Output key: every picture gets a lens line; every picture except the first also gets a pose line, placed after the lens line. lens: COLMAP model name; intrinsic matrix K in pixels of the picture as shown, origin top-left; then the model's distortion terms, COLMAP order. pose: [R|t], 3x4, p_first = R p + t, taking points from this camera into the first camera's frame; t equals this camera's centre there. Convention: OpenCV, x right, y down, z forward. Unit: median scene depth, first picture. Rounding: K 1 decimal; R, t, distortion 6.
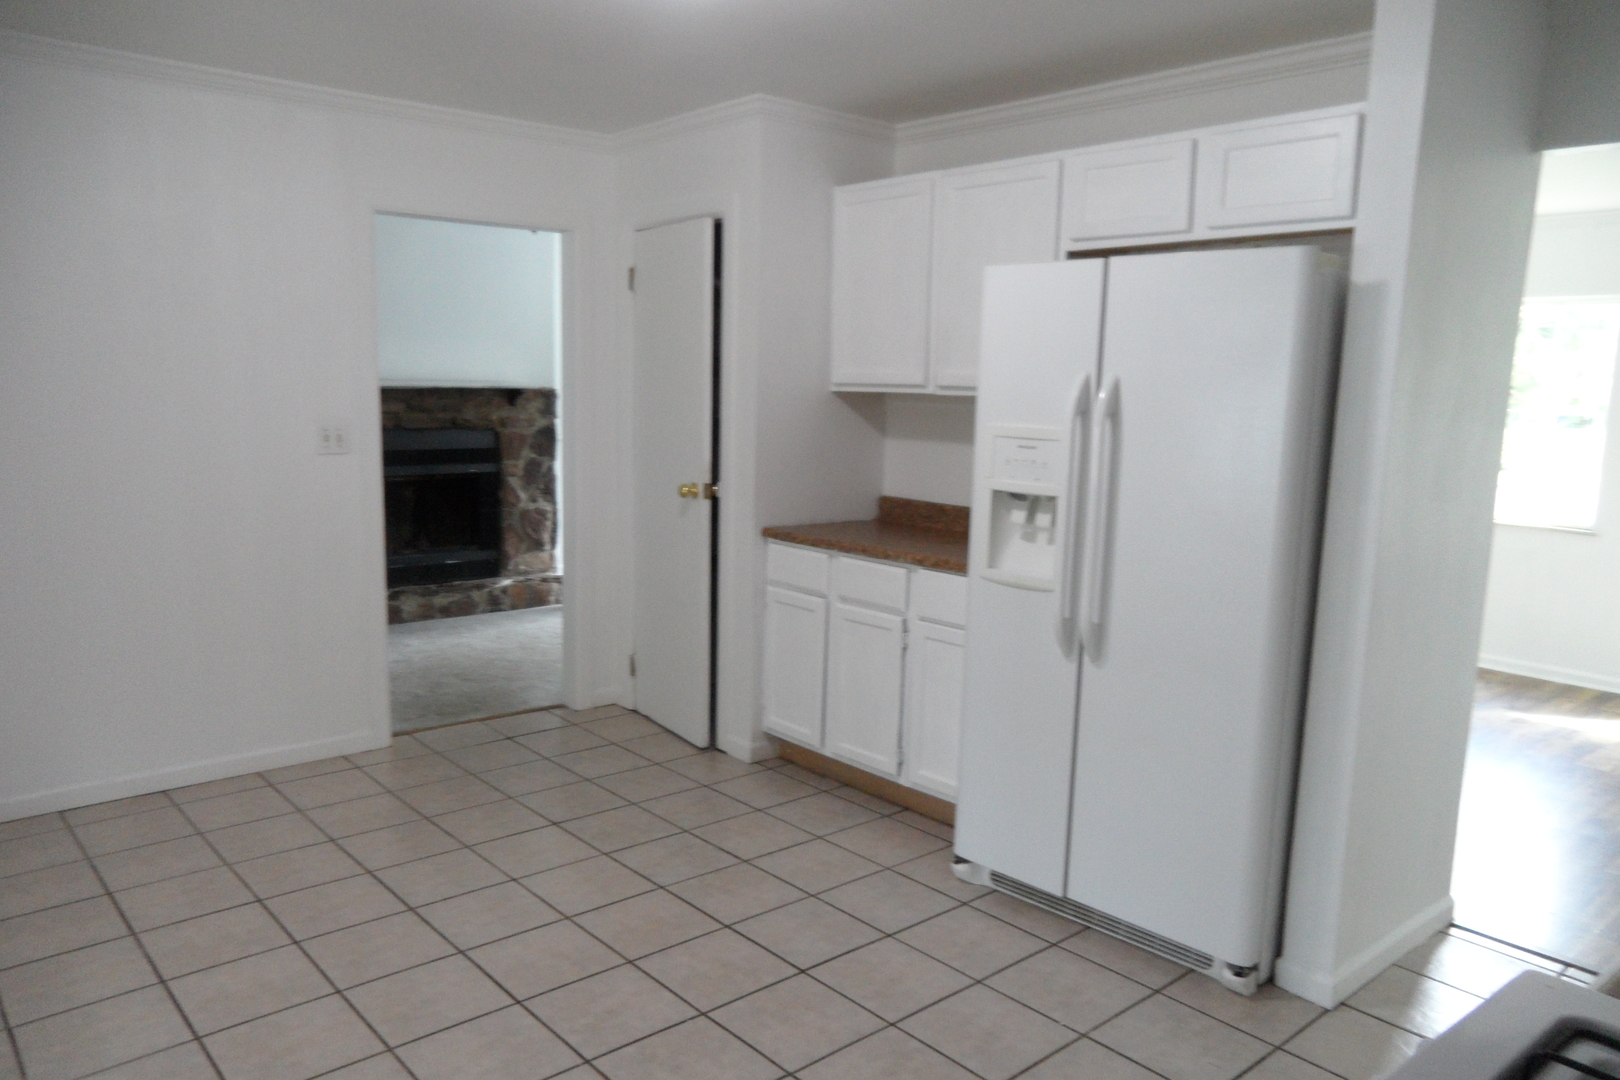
lens RADIAL K [[1163.5, 0, 809.6], [0, 1163.5, 537.1], [0, 0, 1]] dist [-0.016978, 0.043107]
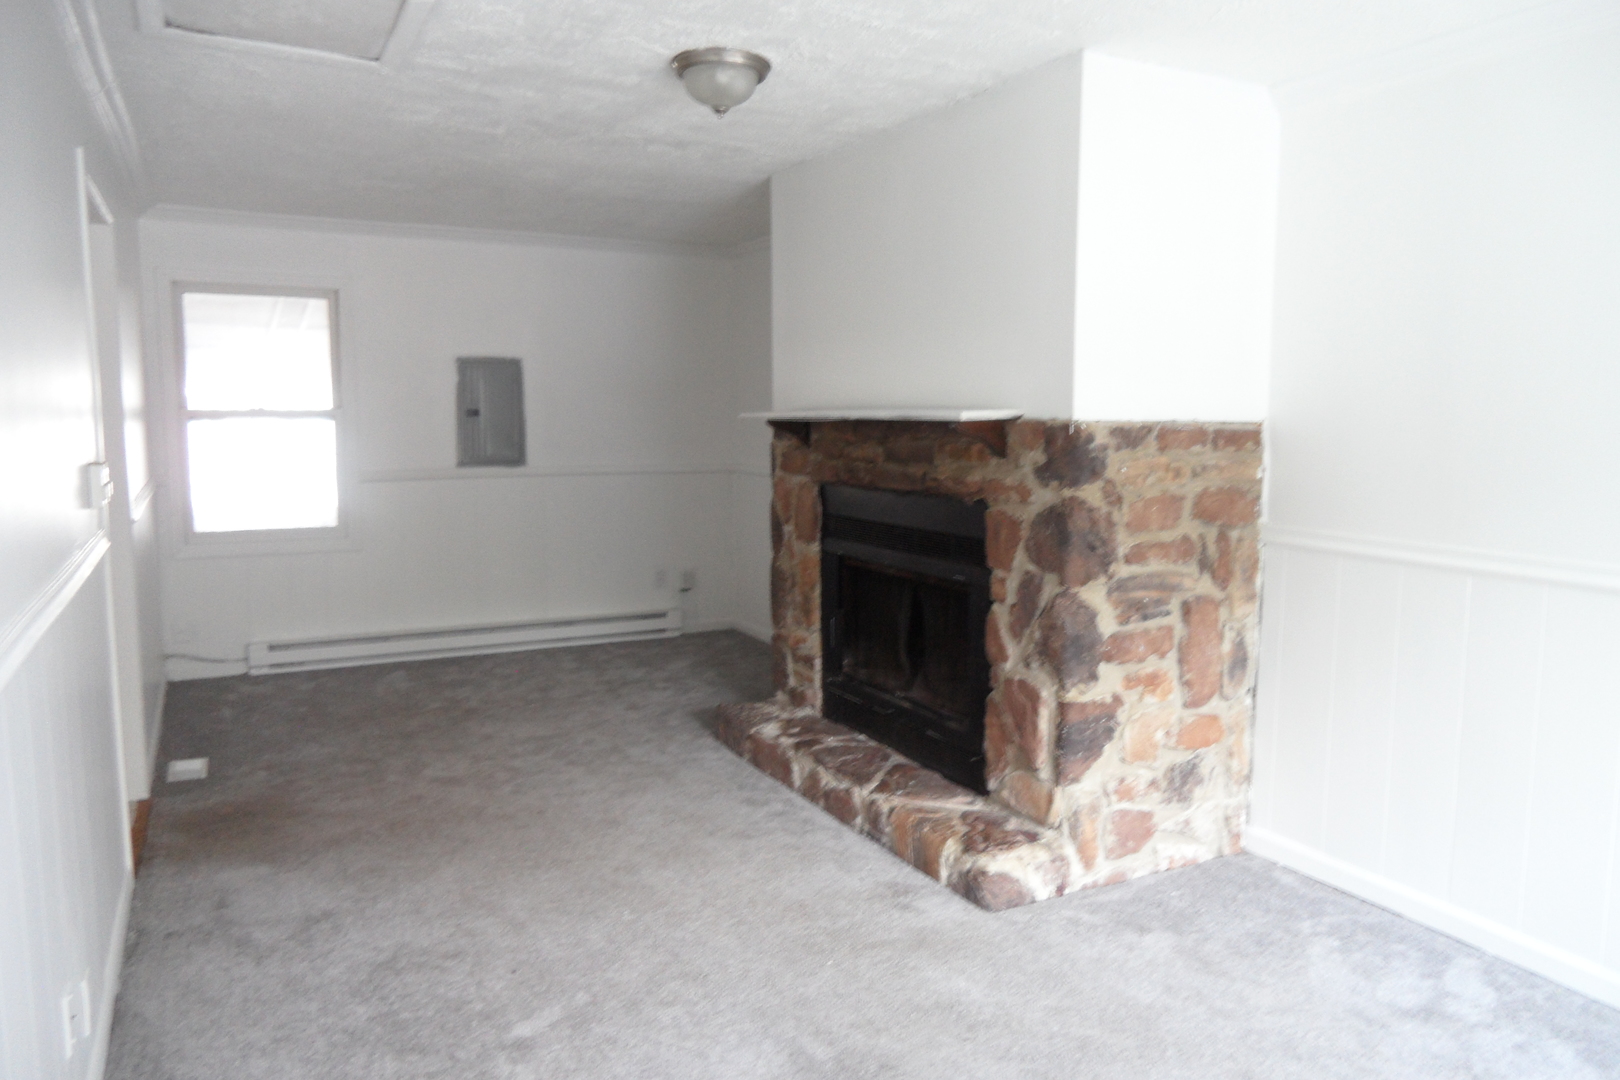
lens RADIAL K [[1163.5, 0, 810.0], [0, 1163.5, 545.5], [0, 0, 1]] dist [-0.016978, 0.043107]
pose [[-0.254976, 0.083284, -0.963354, 0.228479], [-0.140203, 0.982571, 0.122054, -0.123316], [0.956729, 0.166186, -0.238855, 1.032444]]
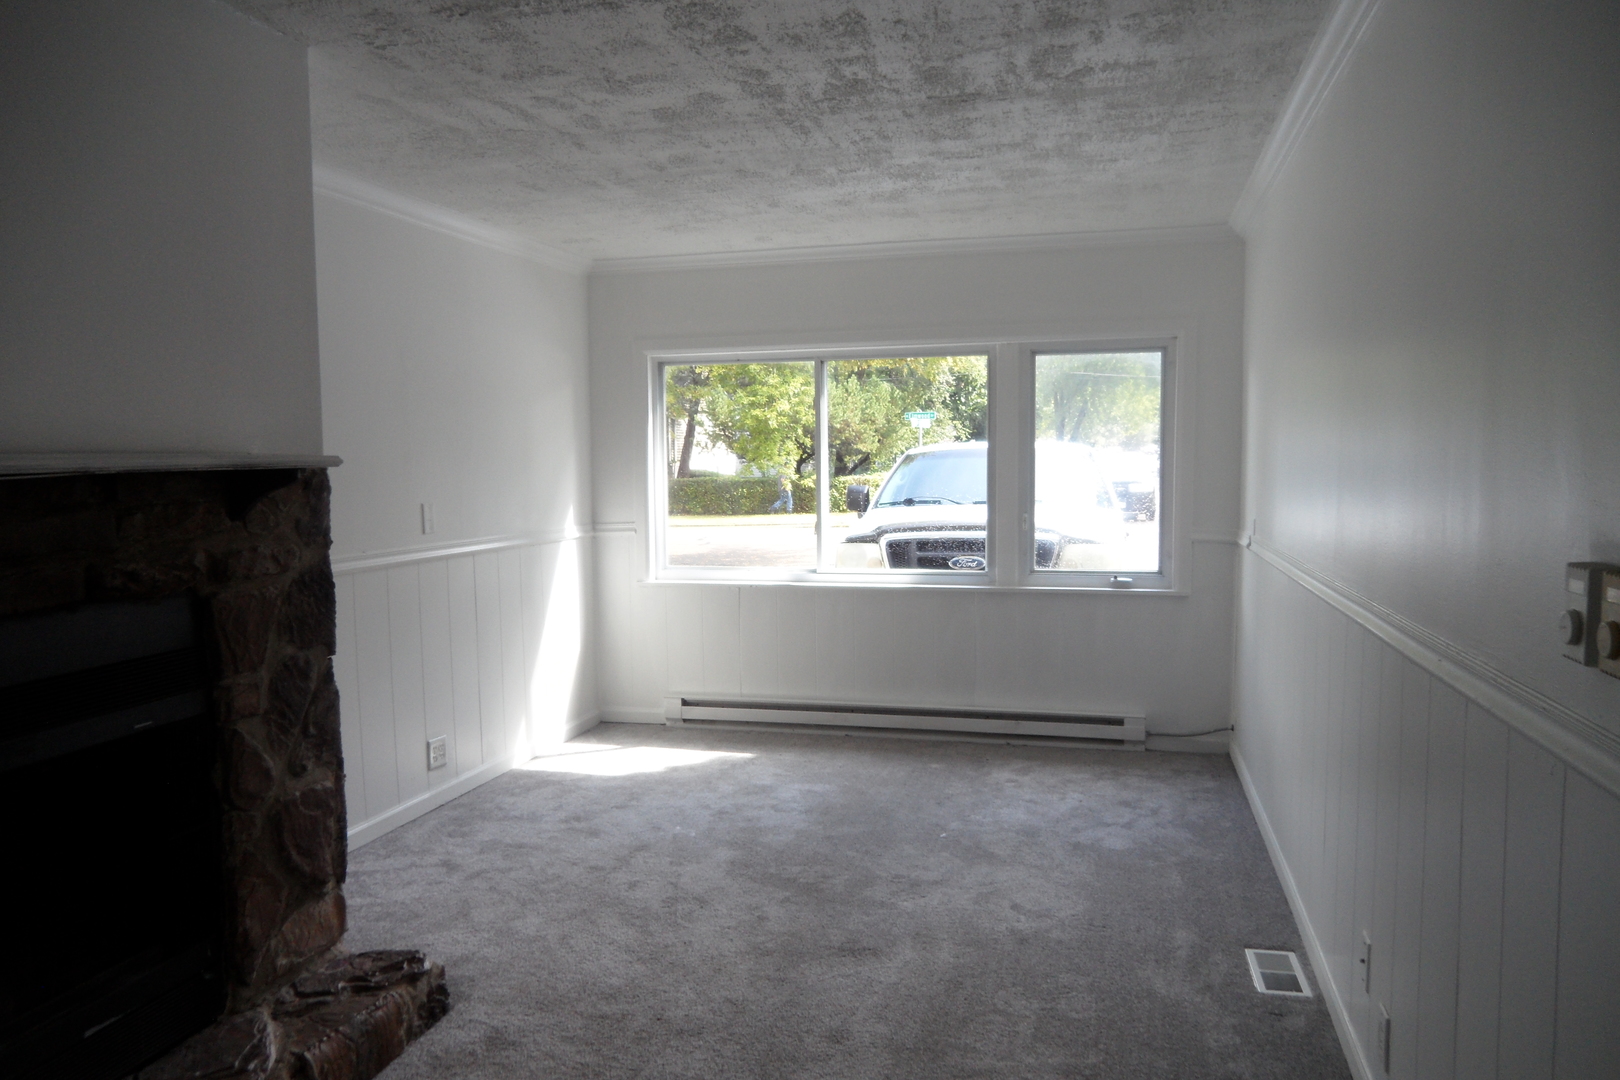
lens RADIAL K [[1163.5, 0, 811.3], [0, 1163.5, 549.8], [0, 0, 1]] dist [-0.016978, 0.043107]
pose [[0.835648, -0.082312, 0.543062, -0.298722], [0.110454, 0.993693, -0.019351, -0.076958], [-0.538044, 0.076154, 0.839469, 0.605463]]
